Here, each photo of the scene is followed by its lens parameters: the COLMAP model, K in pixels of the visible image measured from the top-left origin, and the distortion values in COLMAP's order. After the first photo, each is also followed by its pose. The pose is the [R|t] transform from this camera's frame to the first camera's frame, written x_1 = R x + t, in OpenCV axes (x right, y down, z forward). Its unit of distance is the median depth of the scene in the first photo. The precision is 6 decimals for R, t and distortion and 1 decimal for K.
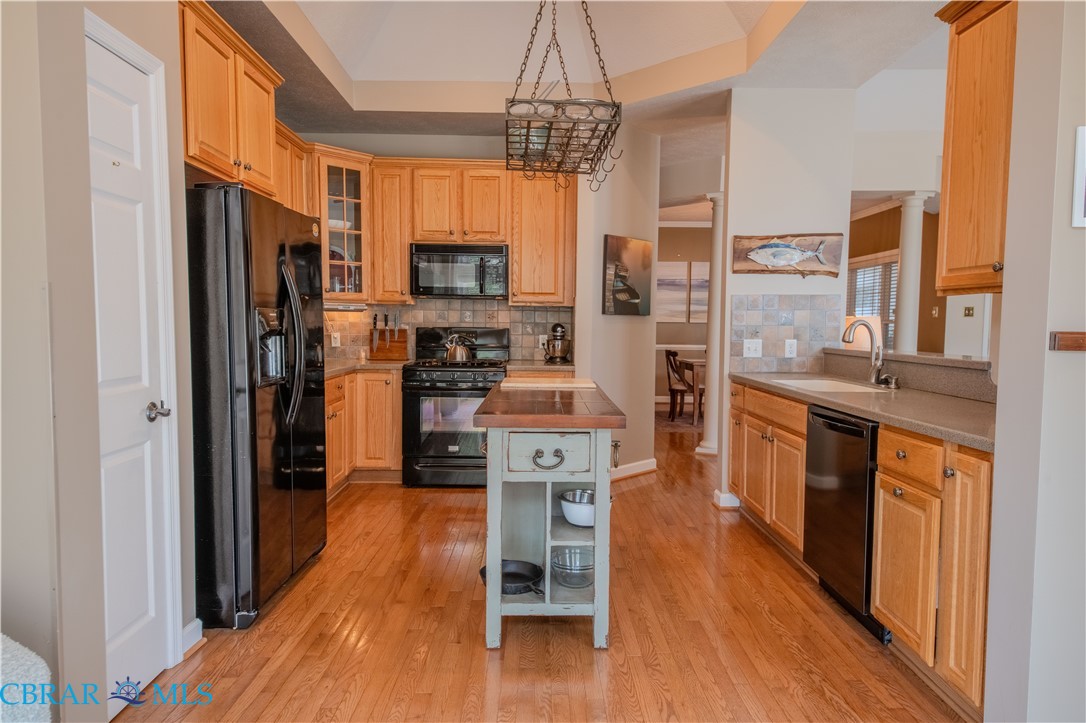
lens RADIAL K [[692.3, 0, 552.3], [0, 692.3, 367.3], [0, 0, 1]] dist [0.081643, 0.000714]
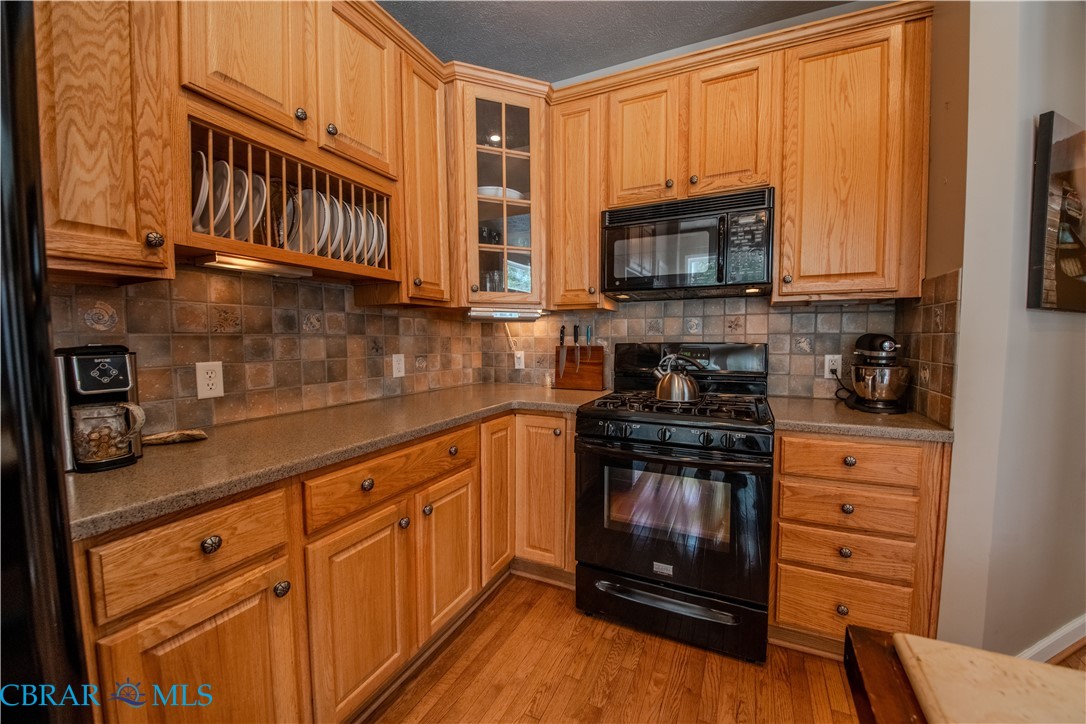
lens RADIAL K [[402.8, 0, 561.2], [0, 402.8, 366.4], [0, 0, 1]] dist [-0.012817, -0.003270]
pose [[0.903727, 0.015769, -0.427818, -0.078034], [-0.014837, 0.999875, 0.005514, -0.037887], [0.427851, 0.001365, 0.903848, 0.647476]]
